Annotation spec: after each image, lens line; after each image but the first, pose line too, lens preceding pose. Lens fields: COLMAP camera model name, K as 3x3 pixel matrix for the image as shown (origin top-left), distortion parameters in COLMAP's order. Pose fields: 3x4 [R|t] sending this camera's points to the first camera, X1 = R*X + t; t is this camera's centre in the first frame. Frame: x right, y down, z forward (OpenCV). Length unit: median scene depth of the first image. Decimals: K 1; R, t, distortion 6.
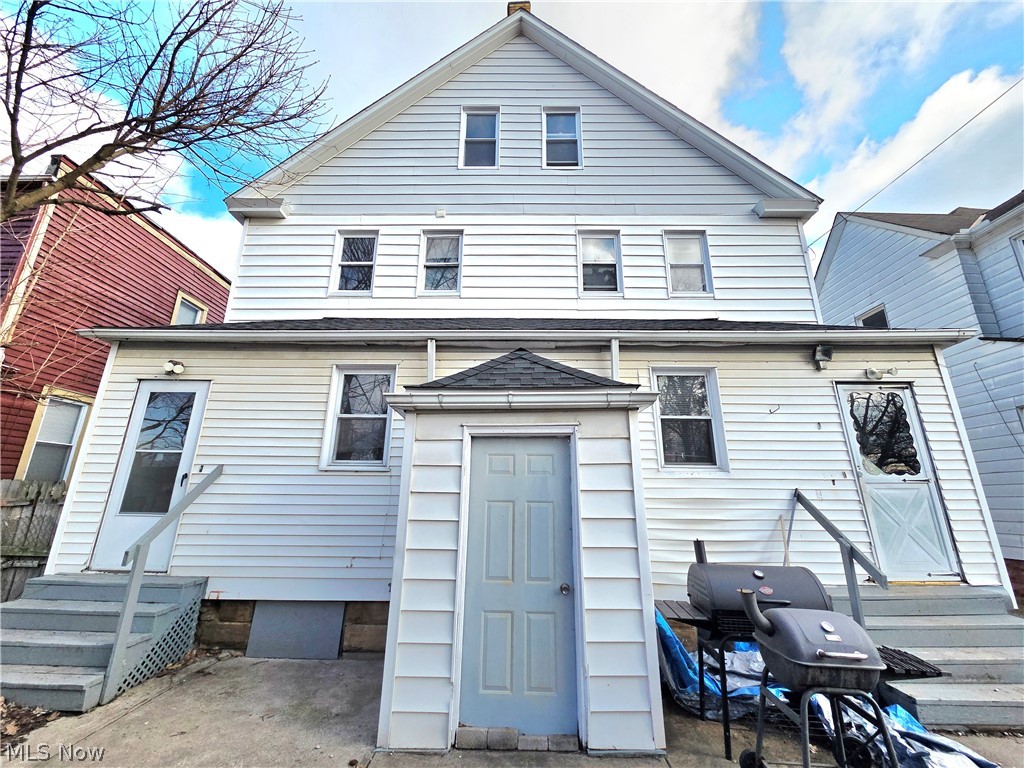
lens RADIAL K [[421.0, 0, 512.3], [0, 421.0, 382.5], [0, 0, 1]] dist [0.003894, -0.001177]
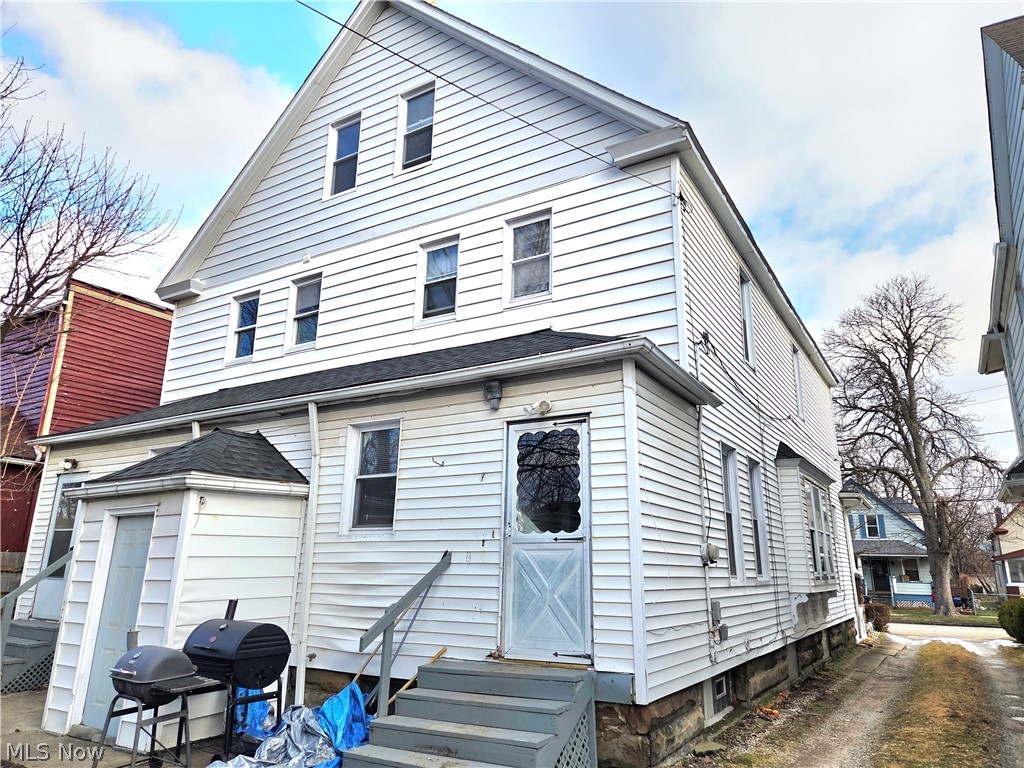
lens RADIAL K [[687.4, 0, 515.9], [0, 687.4, 377.9], [0, 0, 1]] dist [0.048615, -0.024112]
pose [[0.860748, -0.133130, -0.491313, 1.448913], [0.135597, 0.990286, -0.030779, -0.044211], [0.490638, -0.040128, 0.870439, -0.175172]]
